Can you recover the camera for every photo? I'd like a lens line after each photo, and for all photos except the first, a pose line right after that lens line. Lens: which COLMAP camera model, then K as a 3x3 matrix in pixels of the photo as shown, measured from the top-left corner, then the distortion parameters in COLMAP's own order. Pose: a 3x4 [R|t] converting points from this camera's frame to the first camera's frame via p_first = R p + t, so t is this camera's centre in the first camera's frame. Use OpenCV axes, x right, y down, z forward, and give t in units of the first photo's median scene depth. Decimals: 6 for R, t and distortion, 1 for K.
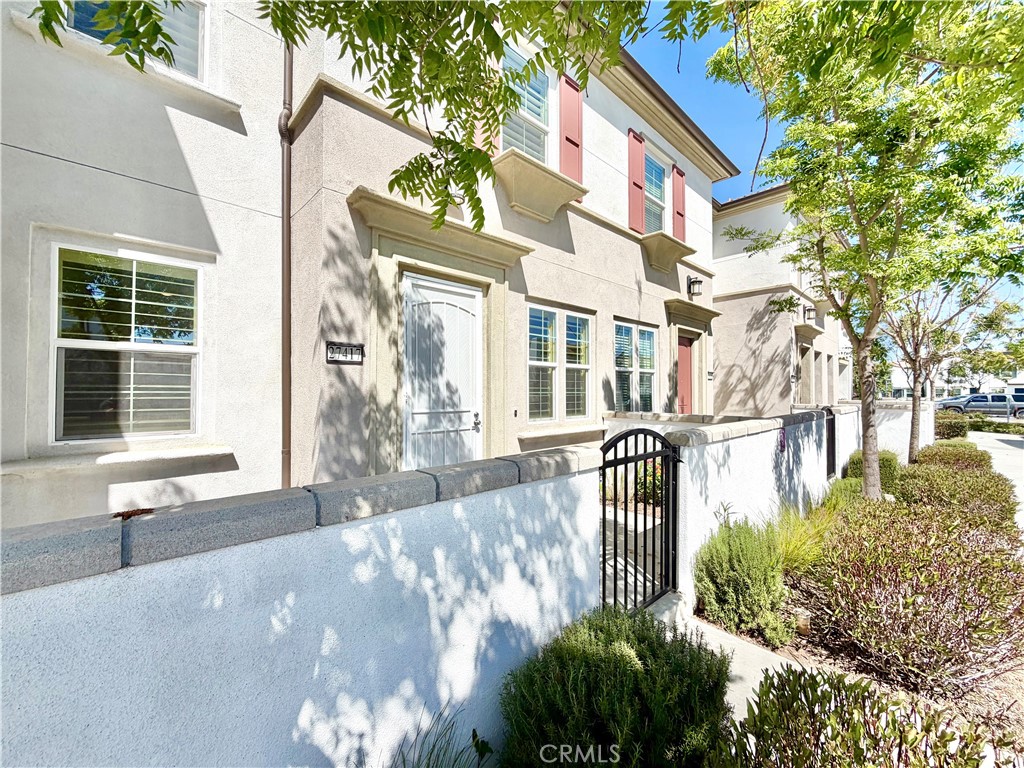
lens RADIAL K [[408.5, 0, 515.1], [0, 408.5, 386.7], [0, 0, 1]] dist [-0.001561, 0.001415]
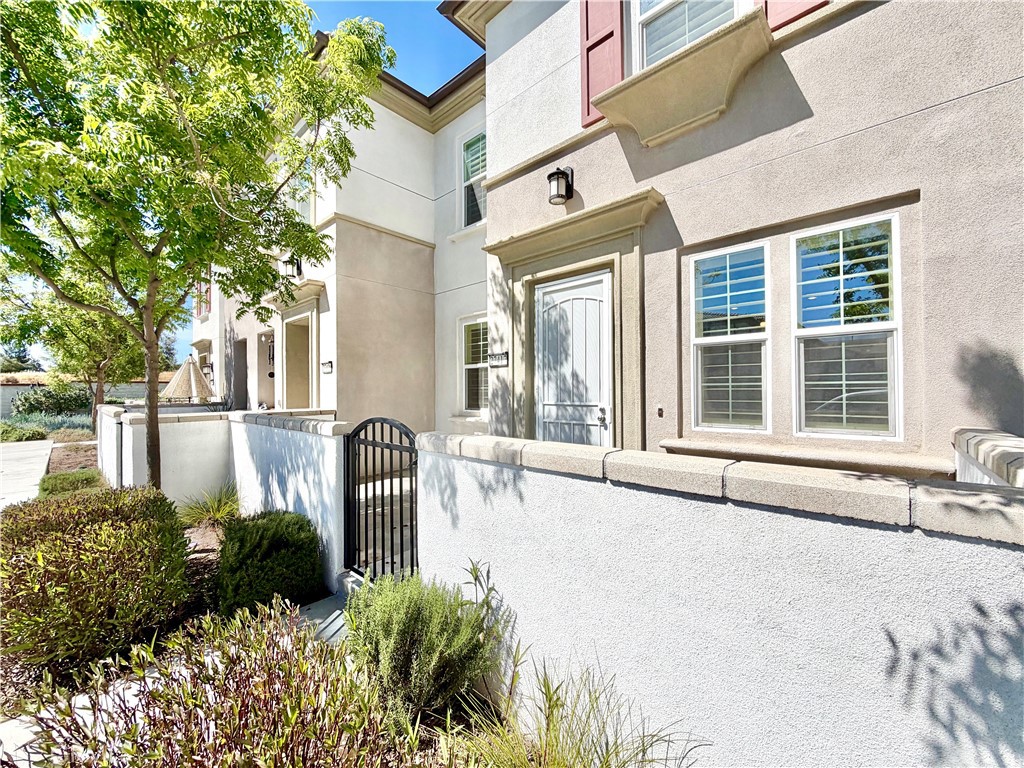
lens RADIAL K [[408.5, 0, 514.8], [0, 408.5, 387.0], [0, 0, 1]] dist [-0.001561, 0.001415]
pose [[0.069879, -0.011938, -0.997484, 0.816810], [0.012631, 0.999859, -0.011082, 0.025436], [0.997476, -0.011825, 0.070019, 0.754811]]
